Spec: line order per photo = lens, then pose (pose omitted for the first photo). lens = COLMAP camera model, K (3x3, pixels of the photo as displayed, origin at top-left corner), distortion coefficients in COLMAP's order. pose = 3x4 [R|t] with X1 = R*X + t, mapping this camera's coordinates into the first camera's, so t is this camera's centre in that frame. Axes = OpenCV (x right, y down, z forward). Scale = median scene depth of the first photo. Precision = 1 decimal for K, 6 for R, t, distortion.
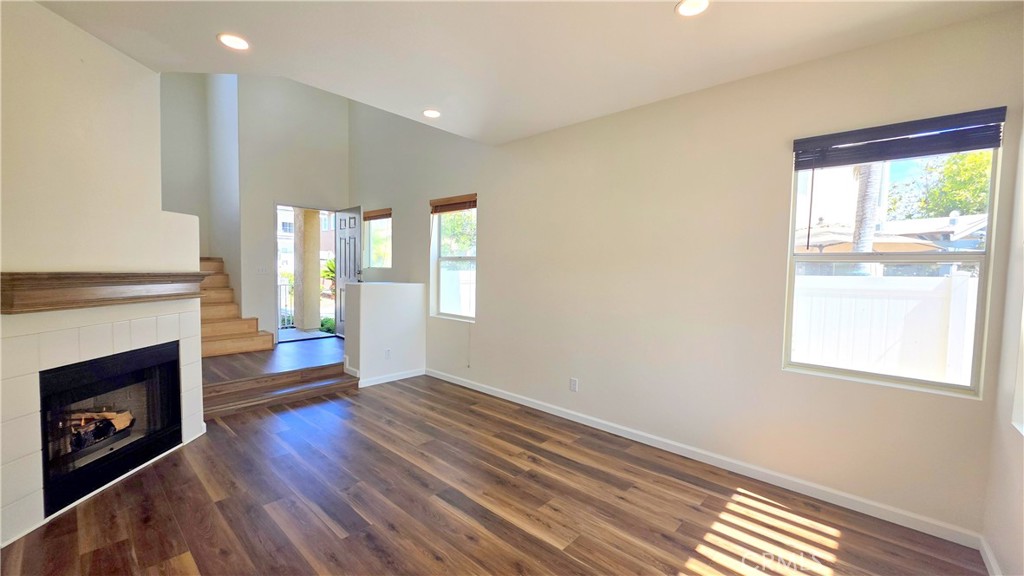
lens RADIAL K [[414.9, 0, 508.3], [0, 414.9, 289.5], [0, 0, 1]] dist [0.002687, -0.000181]
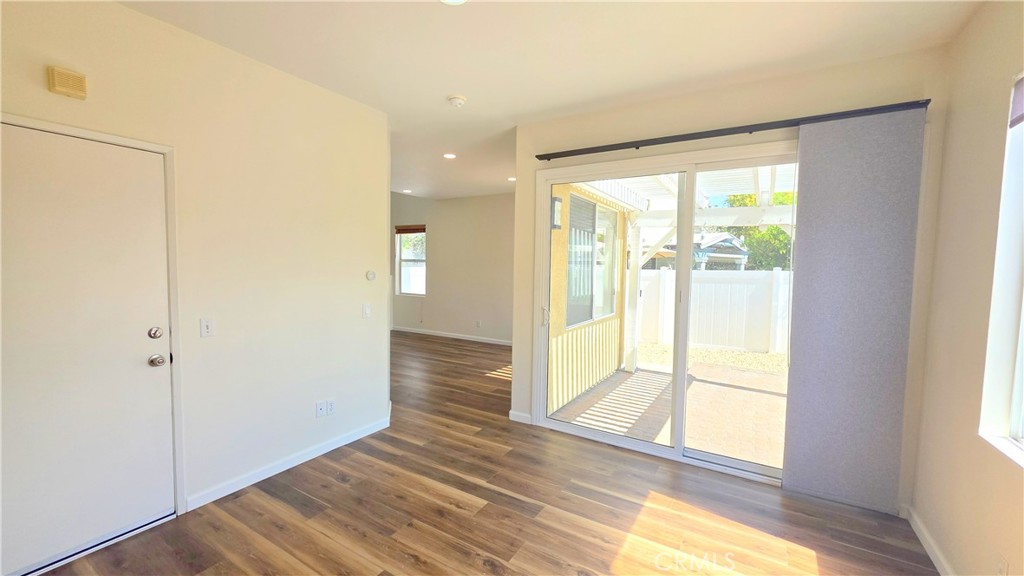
lens RADIAL K [[414.9, 0, 508.3], [0, 414.9, 289.5], [0, 0, 1]] dist [0.002687, -0.000181]
pose [[0.980011, -0.007264, 0.198811, -0.089443], [0.004972, 0.999915, 0.012023, 0.029140], [-0.198881, -0.010794, 0.979964, -0.875355]]
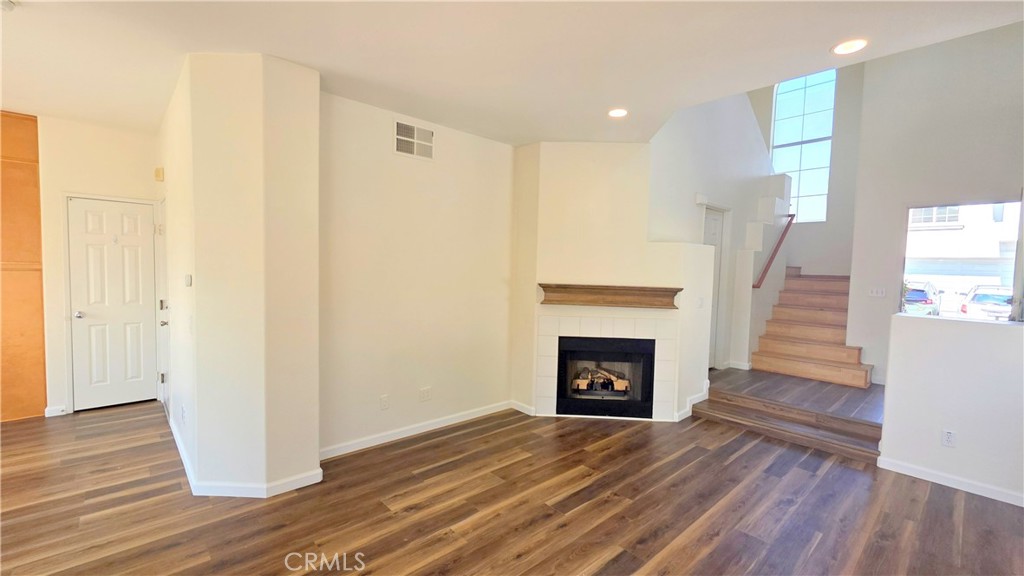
lens RADIAL K [[414.9, 0, 508.3], [0, 414.9, 289.5], [0, 0, 1]] dist [0.002687, -0.000181]
pose [[-0.043074, 0.046874, -0.997972, 0.399601], [-0.084485, 0.995150, 0.050388, -0.049892], [0.995493, 0.086484, -0.038905, 0.419947]]
